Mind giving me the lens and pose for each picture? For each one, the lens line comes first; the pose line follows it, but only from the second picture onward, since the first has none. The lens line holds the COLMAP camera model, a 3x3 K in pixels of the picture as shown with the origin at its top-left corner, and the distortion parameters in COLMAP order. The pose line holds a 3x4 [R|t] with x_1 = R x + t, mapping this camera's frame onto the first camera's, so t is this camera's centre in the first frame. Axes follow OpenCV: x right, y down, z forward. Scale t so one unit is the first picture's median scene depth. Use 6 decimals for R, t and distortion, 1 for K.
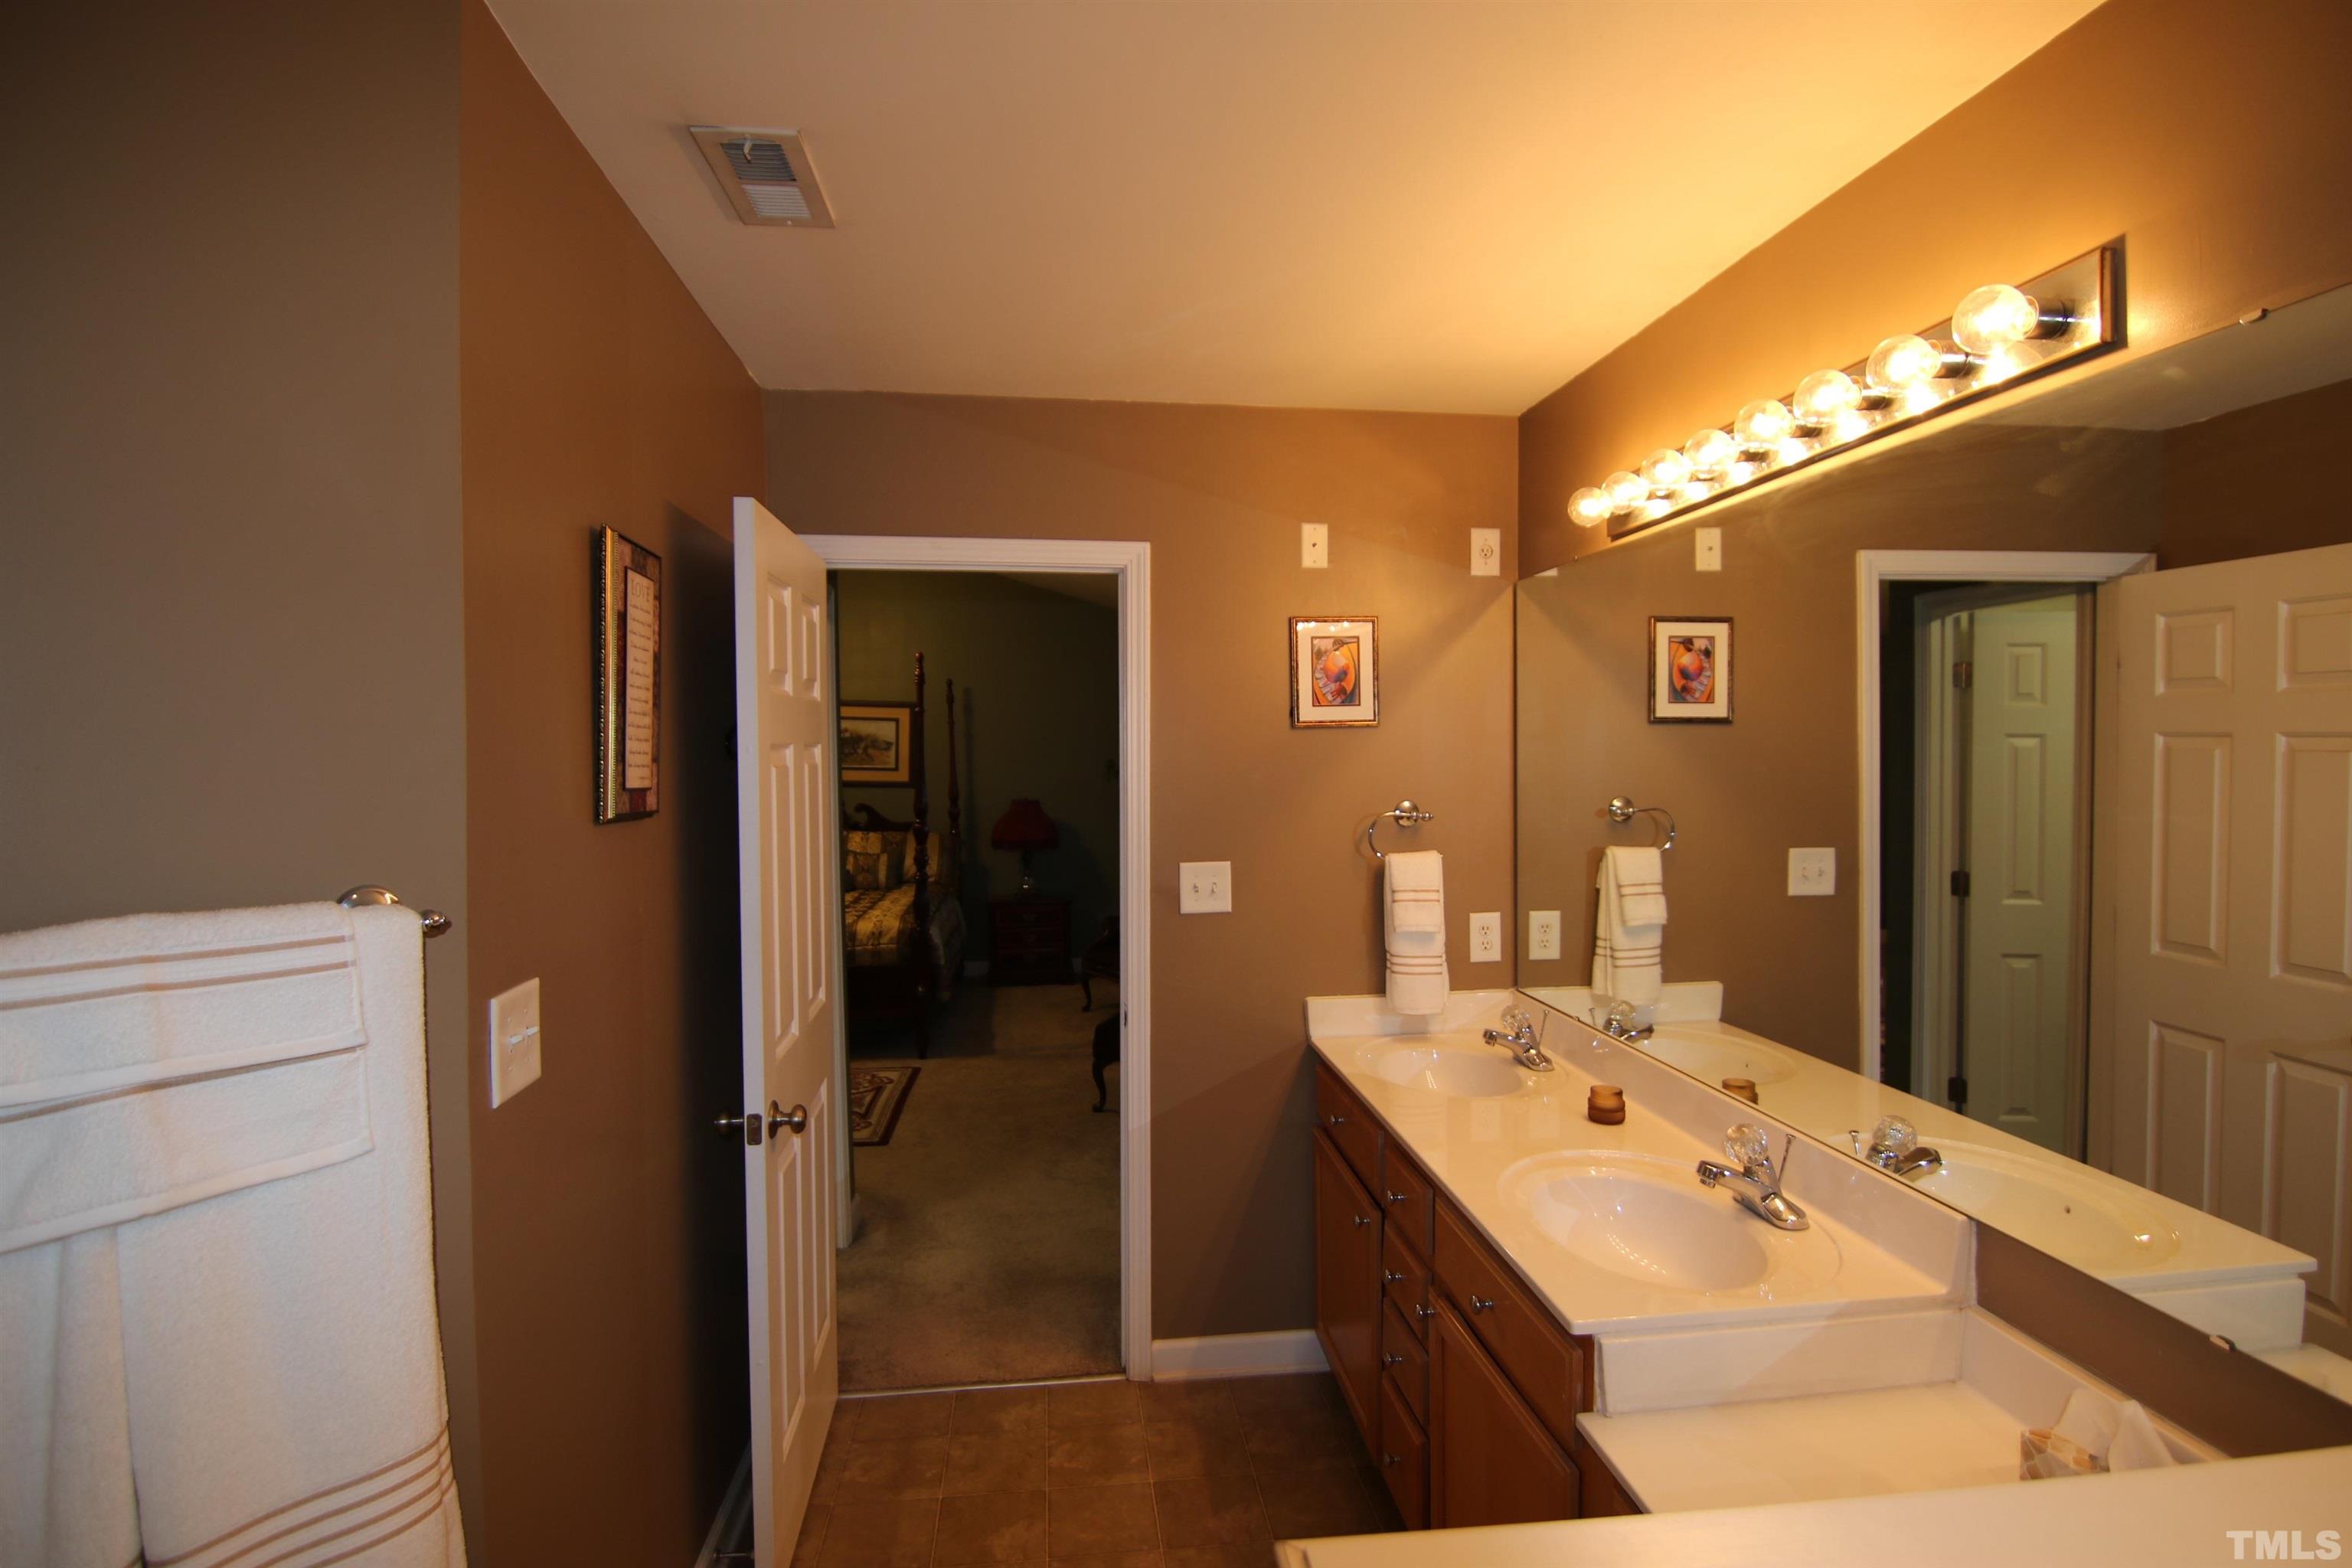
lens RADIAL K [[1176.2, 0, 1176.0], [0, 1176.2, 784.0], [0, 0, 1]] dist [-0.016858, 0.000321]
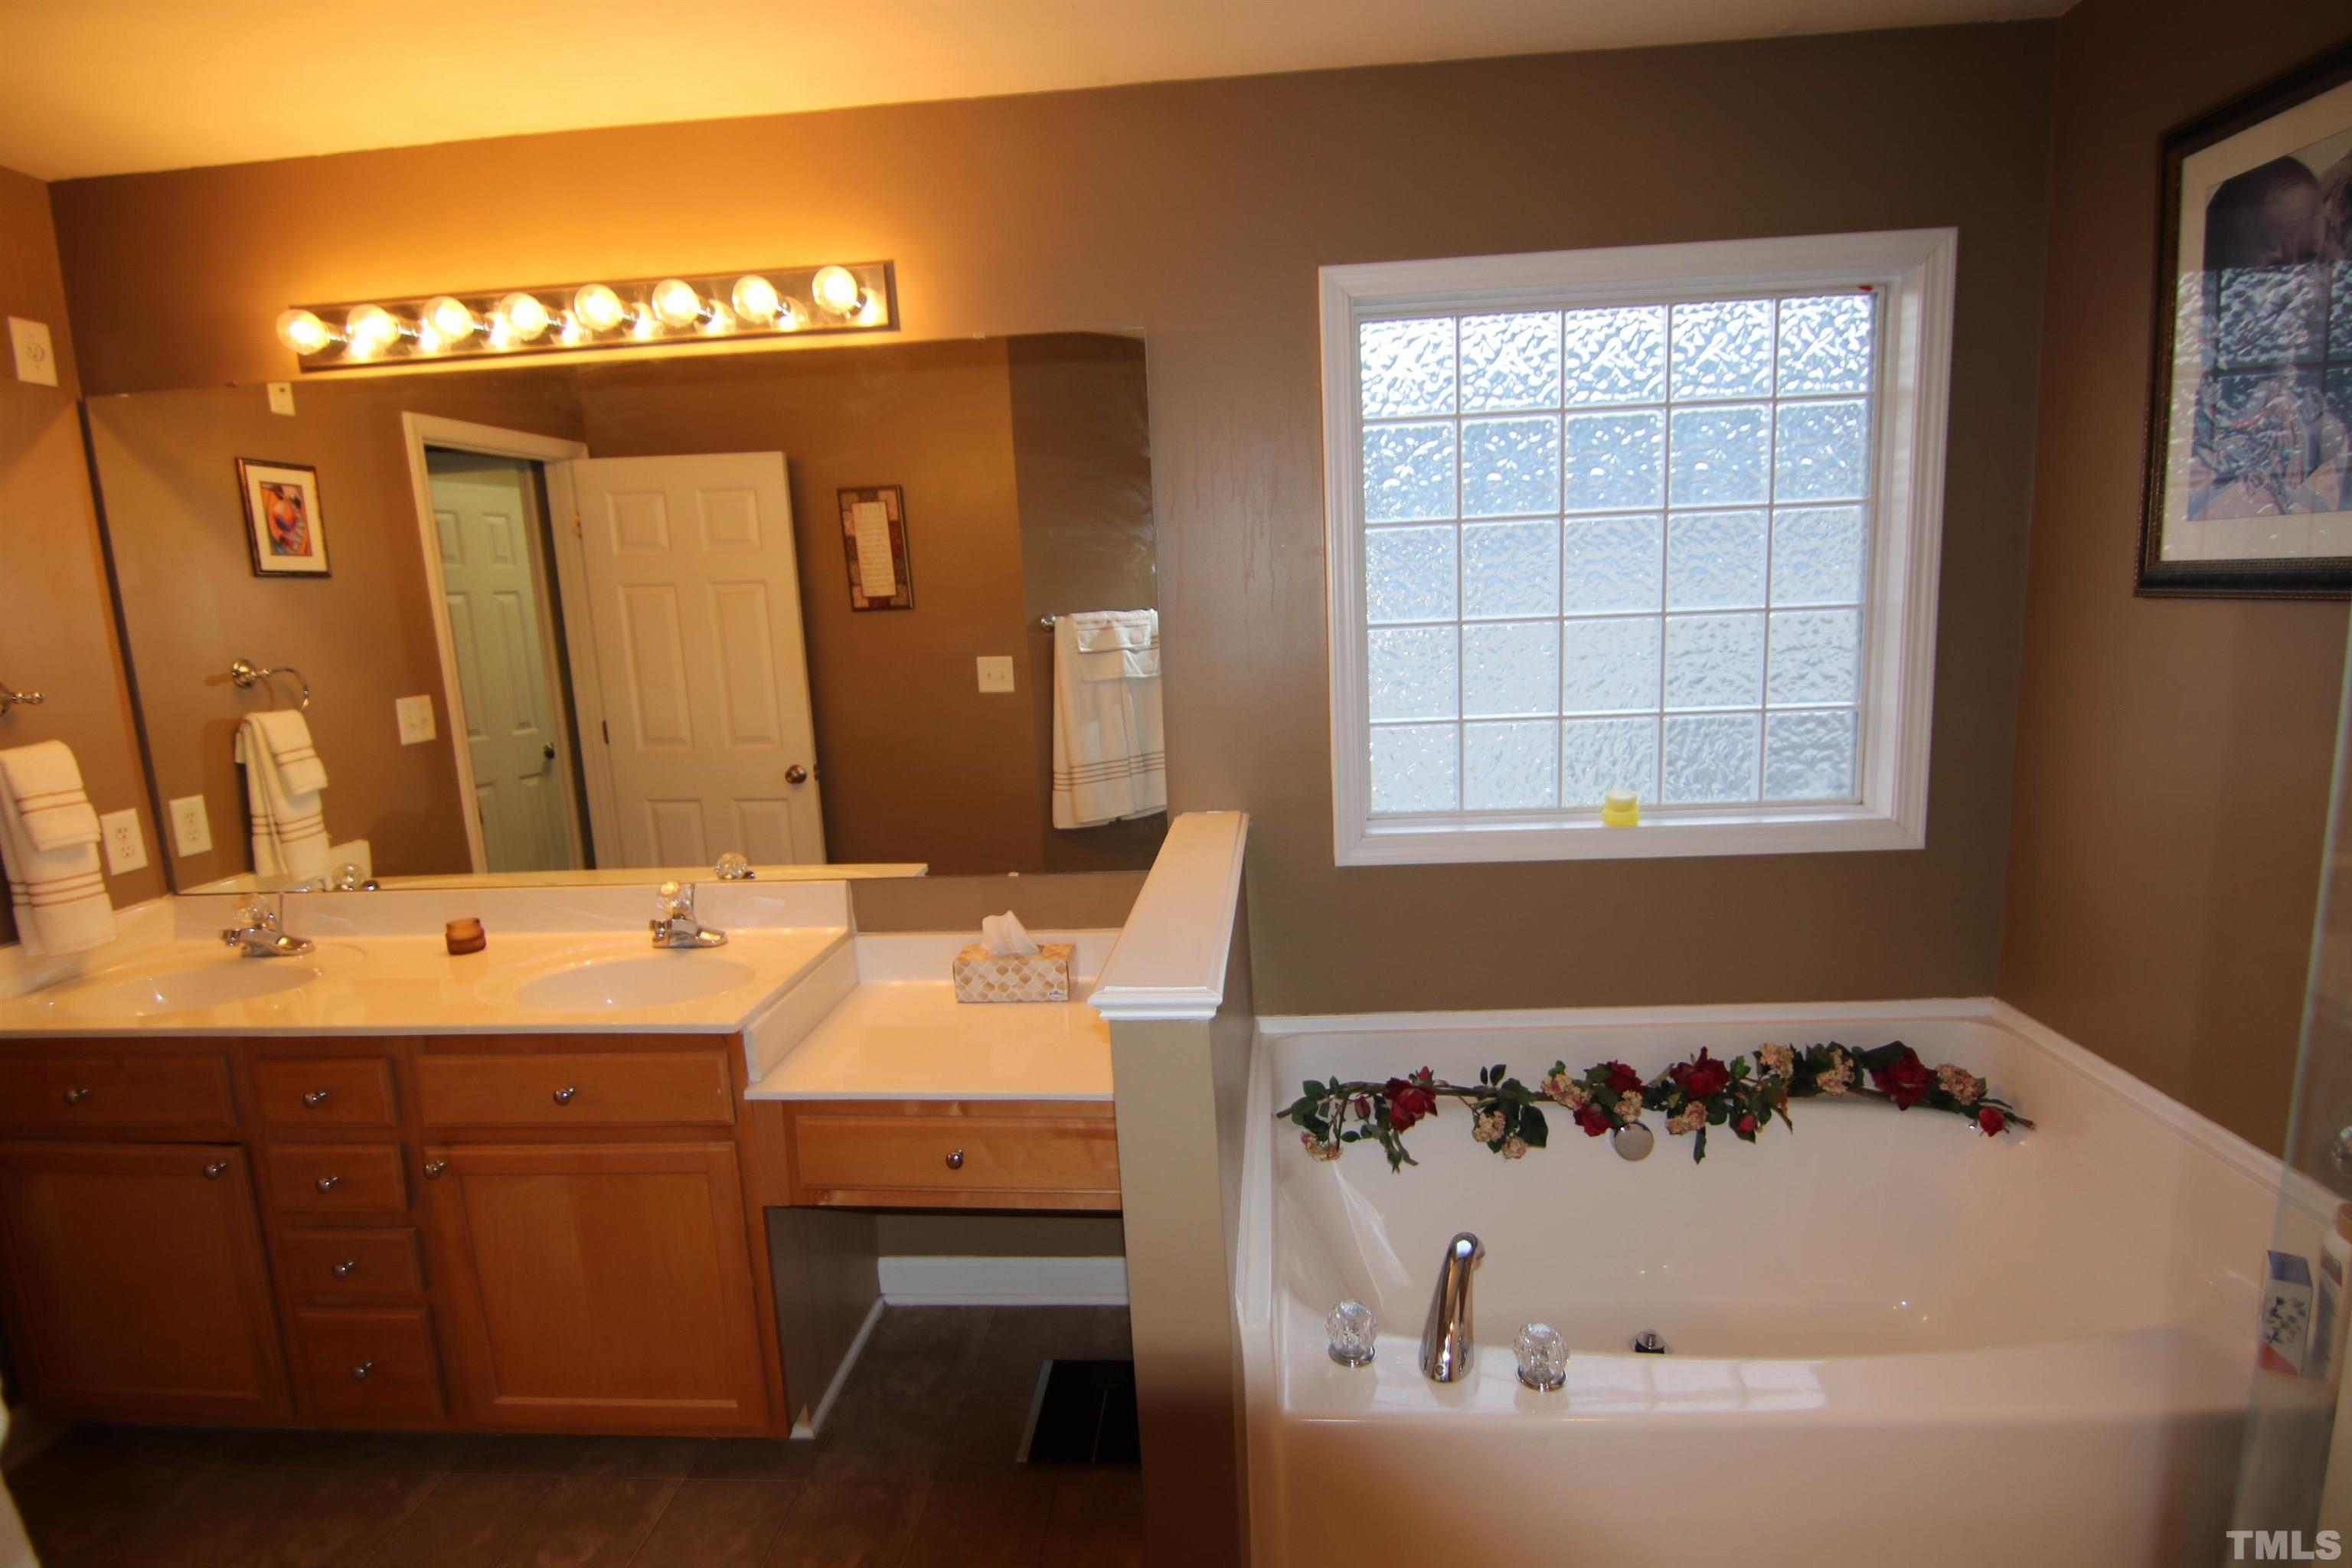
lens RADIAL K [[1176.2, 0, 1176.0], [0, 1176.2, 784.0], [0, 0, 1]] dist [-0.016858, 0.000321]
pose [[0.203796, -0.167073, 0.964652, -0.357358], [0.068327, 0.985355, 0.156224, 0.014826], [-0.976626, 0.034074, 0.212227, 0.112828]]
